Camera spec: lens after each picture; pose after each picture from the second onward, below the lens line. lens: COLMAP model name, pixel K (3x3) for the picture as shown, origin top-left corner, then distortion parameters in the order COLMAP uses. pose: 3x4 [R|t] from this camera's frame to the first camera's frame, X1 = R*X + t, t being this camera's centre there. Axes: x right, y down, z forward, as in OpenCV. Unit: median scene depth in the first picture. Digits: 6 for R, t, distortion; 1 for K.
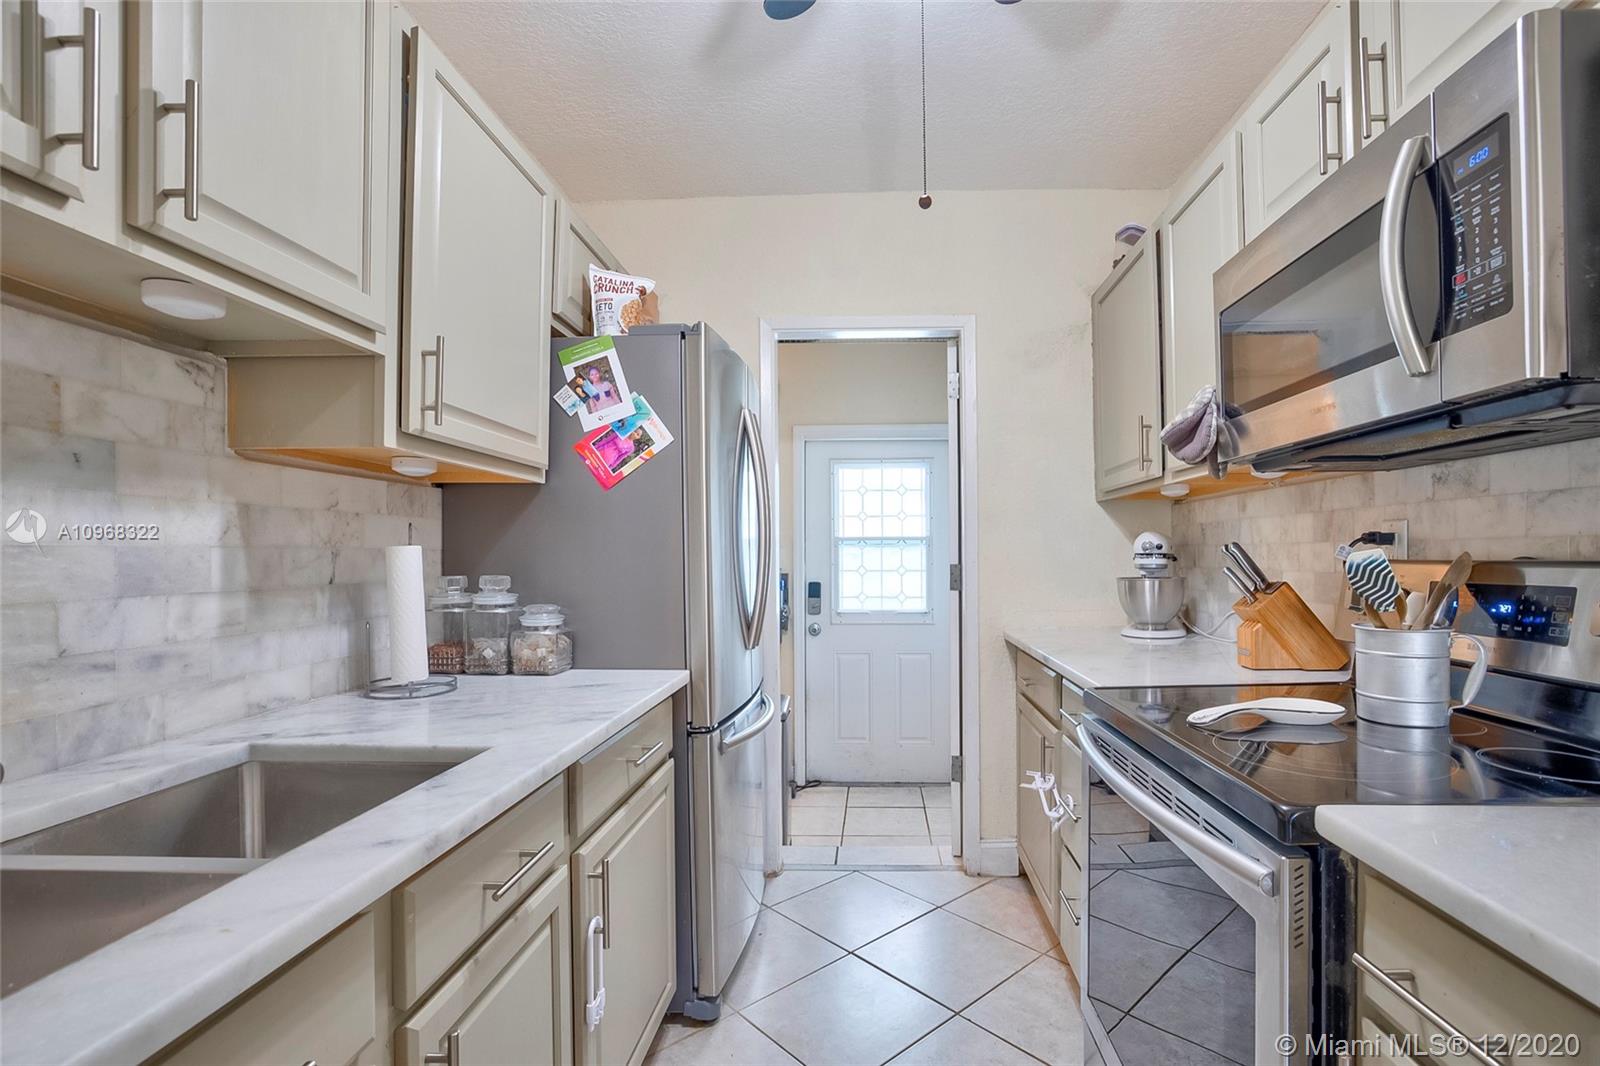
lens RADIAL K [[702.9, 0, 847.5], [0, 702.9, 549.5], [0, 0, 1]] dist [-0.034827, 0.009778]
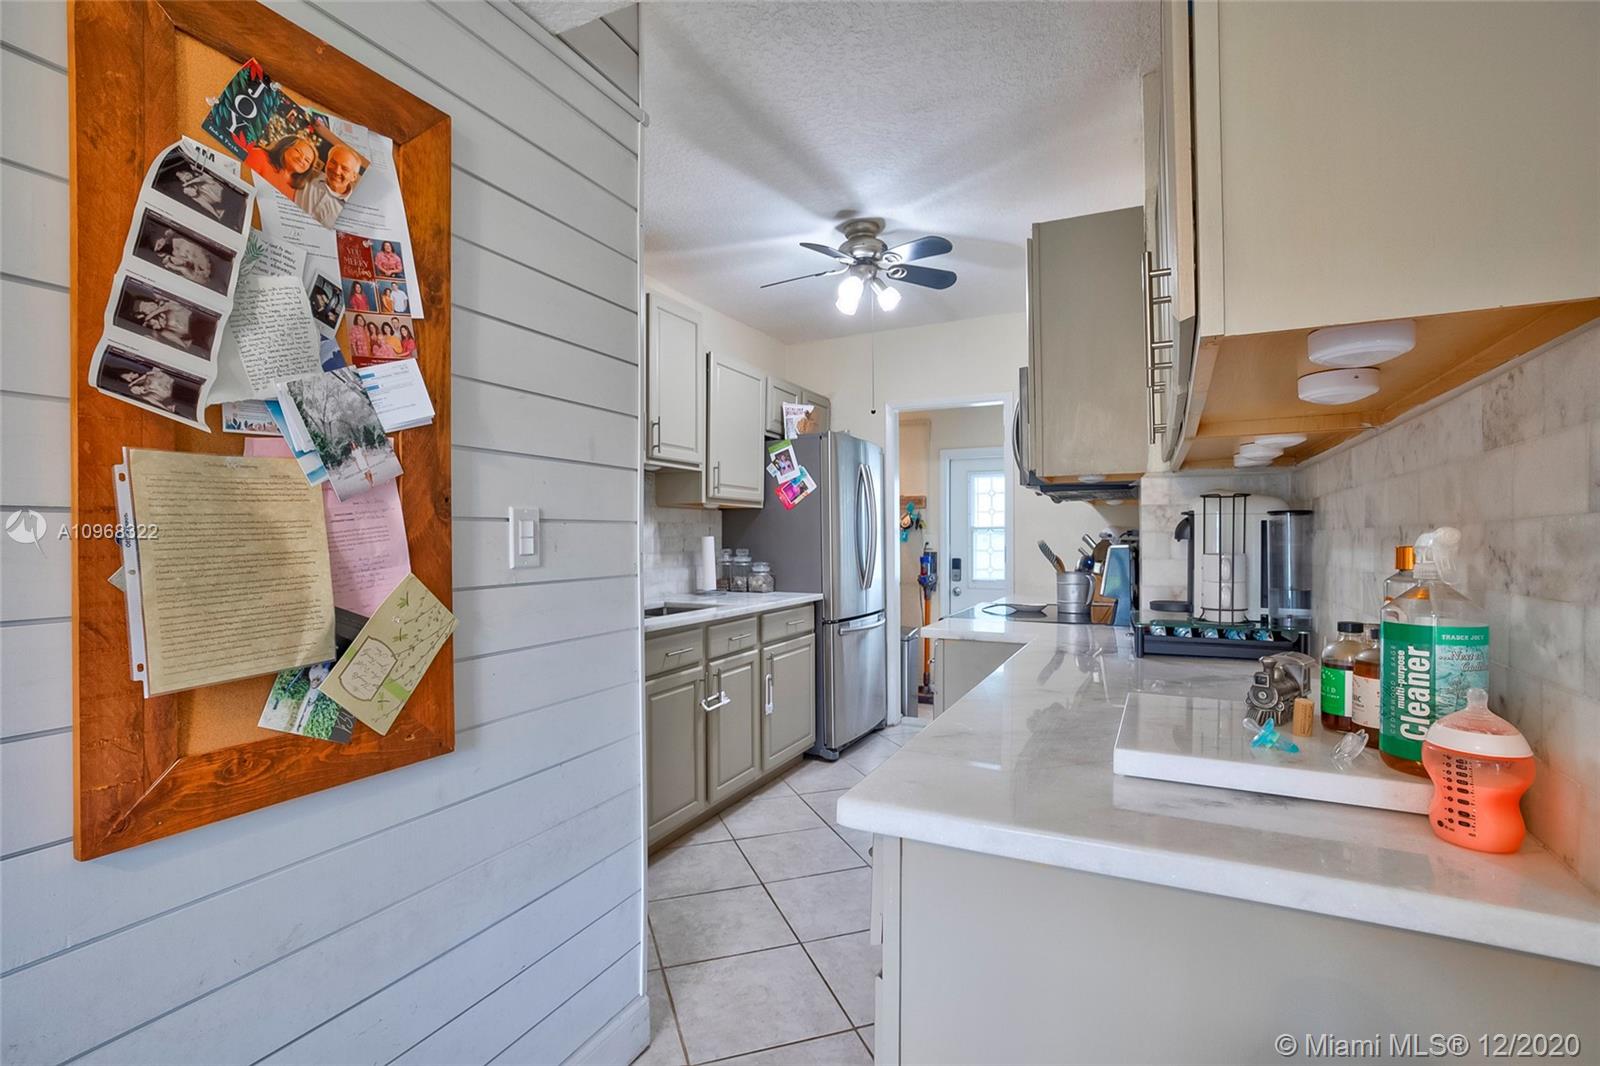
lens RADIAL K [[756.0, 0, 852.4], [0, 756.0, 528.9], [0, 0, 1]] dist [-0.023677, 0.011900]
pose [[0.931129, -0.003658, -0.364672, 0.862273], [0.002278, 0.999989, -0.004216, -0.020530], [0.364683, 0.003095, 0.931127, -1.381776]]
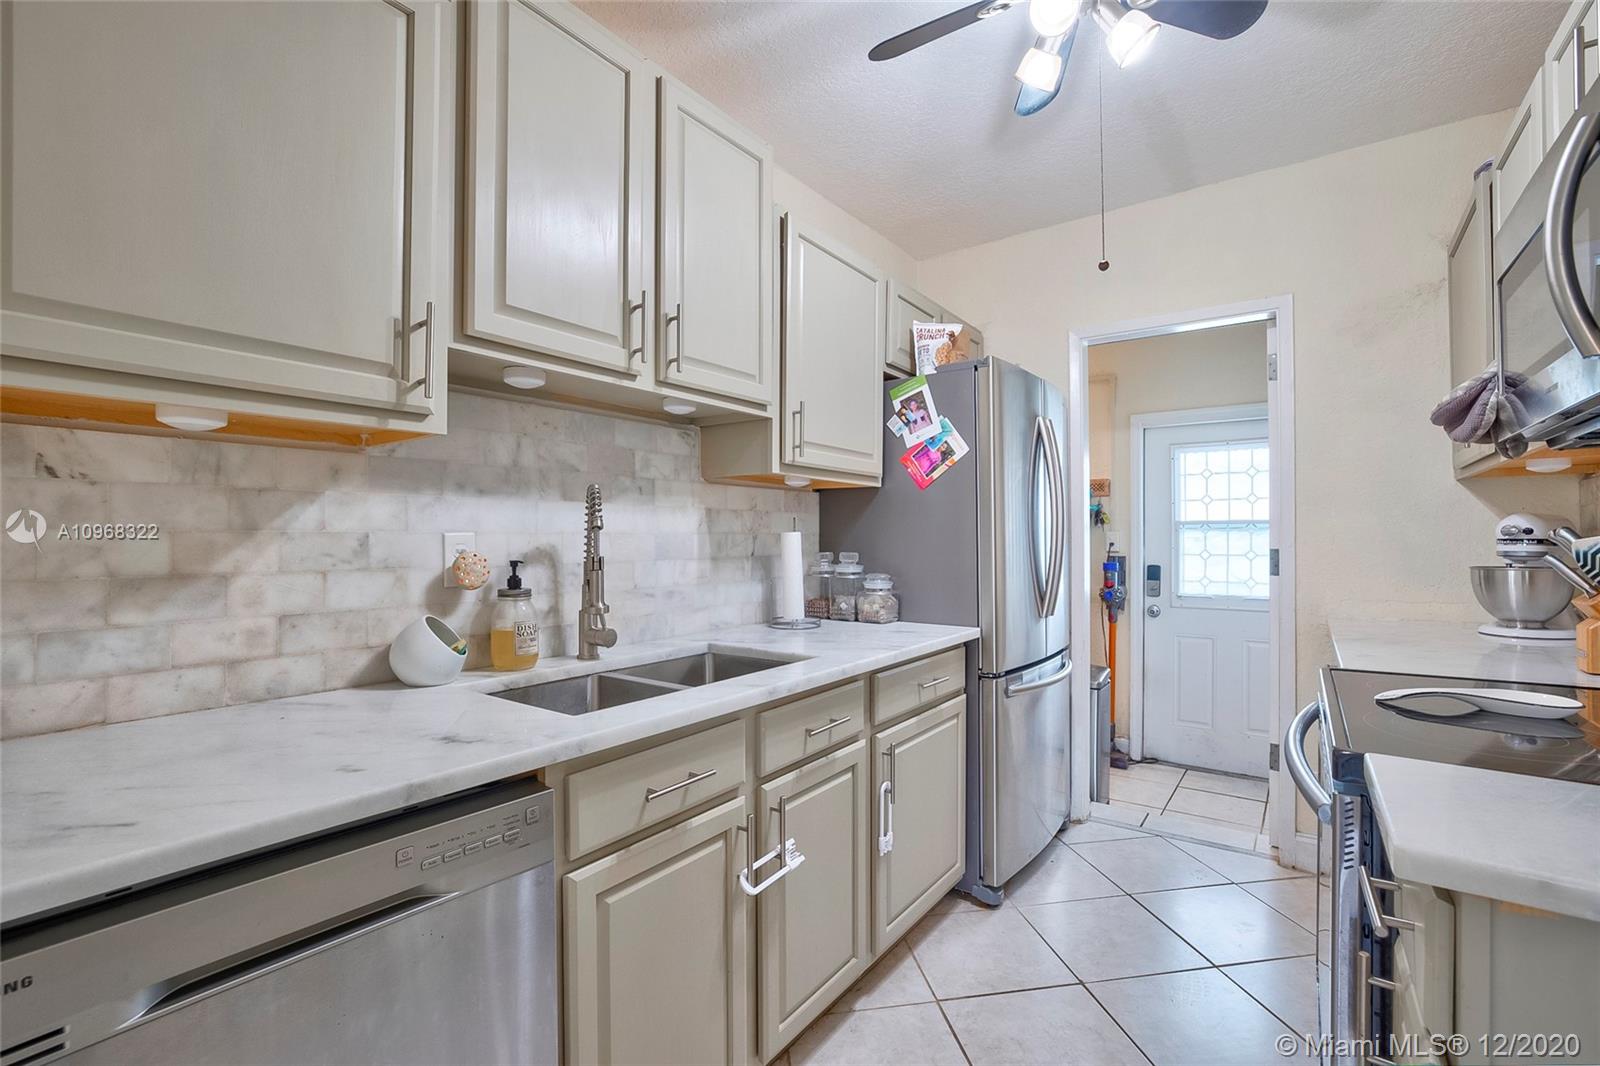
lens RADIAL K [[702.9, 0, 844.0], [0, 702.9, 532.1], [0, 0, 1]] dist [-0.034827, 0.009778]
pose [[0.844203, -0.000767, -0.536023, 0.309833], [0.000549, 1.000000, -0.000566, -0.004602], [0.536023, 0.000183, 0.844203, -0.269706]]
